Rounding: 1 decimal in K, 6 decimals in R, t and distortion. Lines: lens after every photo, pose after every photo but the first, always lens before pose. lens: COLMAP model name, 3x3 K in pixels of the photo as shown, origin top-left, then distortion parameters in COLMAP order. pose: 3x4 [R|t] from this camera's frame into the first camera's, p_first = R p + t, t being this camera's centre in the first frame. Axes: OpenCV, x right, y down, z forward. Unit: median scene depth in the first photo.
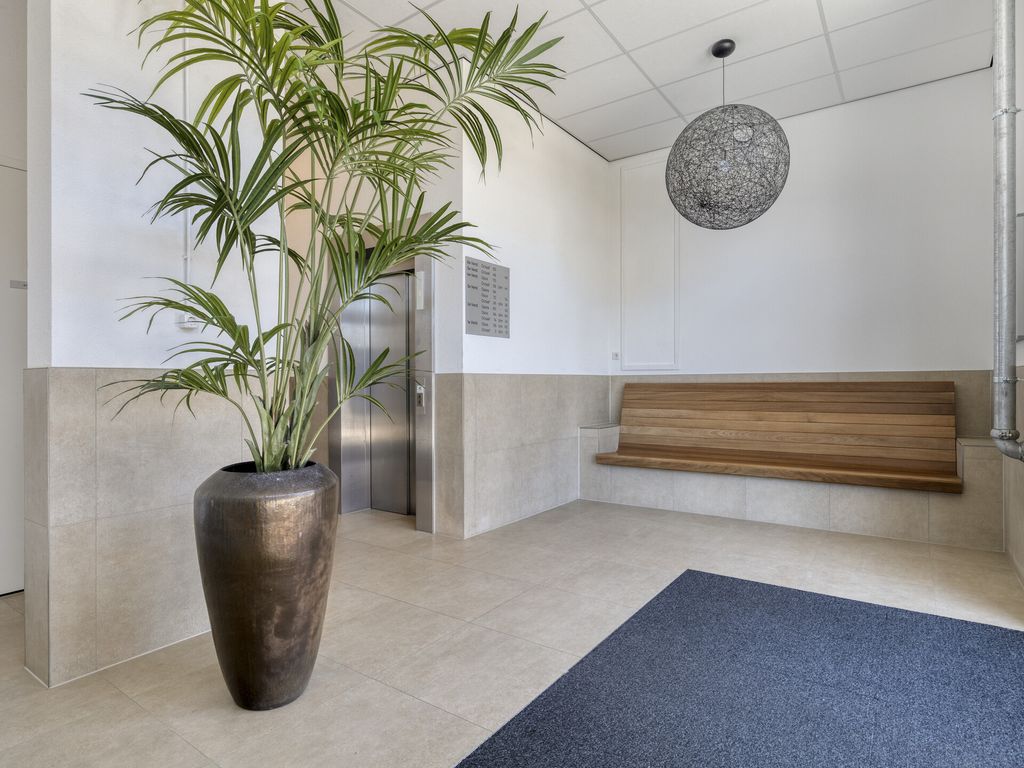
lens RADIAL K [[559.3, 0, 511.6], [0, 559.3, 382.4], [0, 0, 1]] dist [-0.004089, -0.000452]
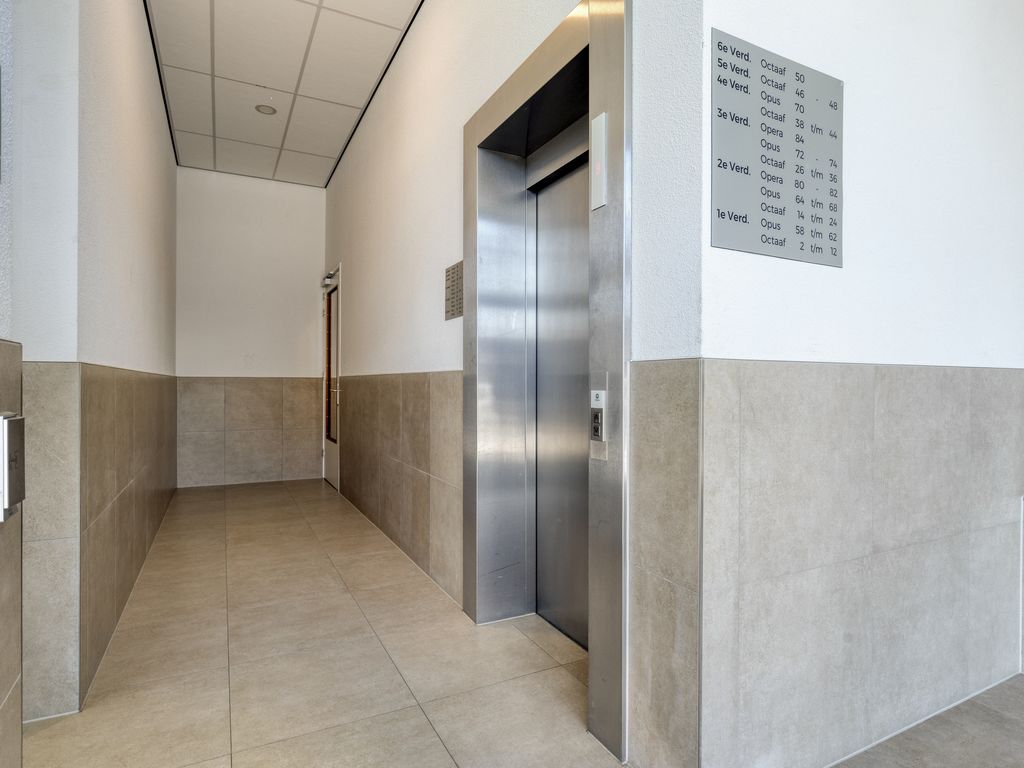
lens RADIAL K [[559.3, 0, 509.2], [0, 559.3, 384.8], [0, 0, 1]] dist [-0.004089, -0.000452]
pose [[0.886651, 0.007114, -0.462384, -0.029395], [-0.008564, 0.999963, -0.001037, 0.002113], [0.462359, 0.004879, 0.886679, 0.591631]]
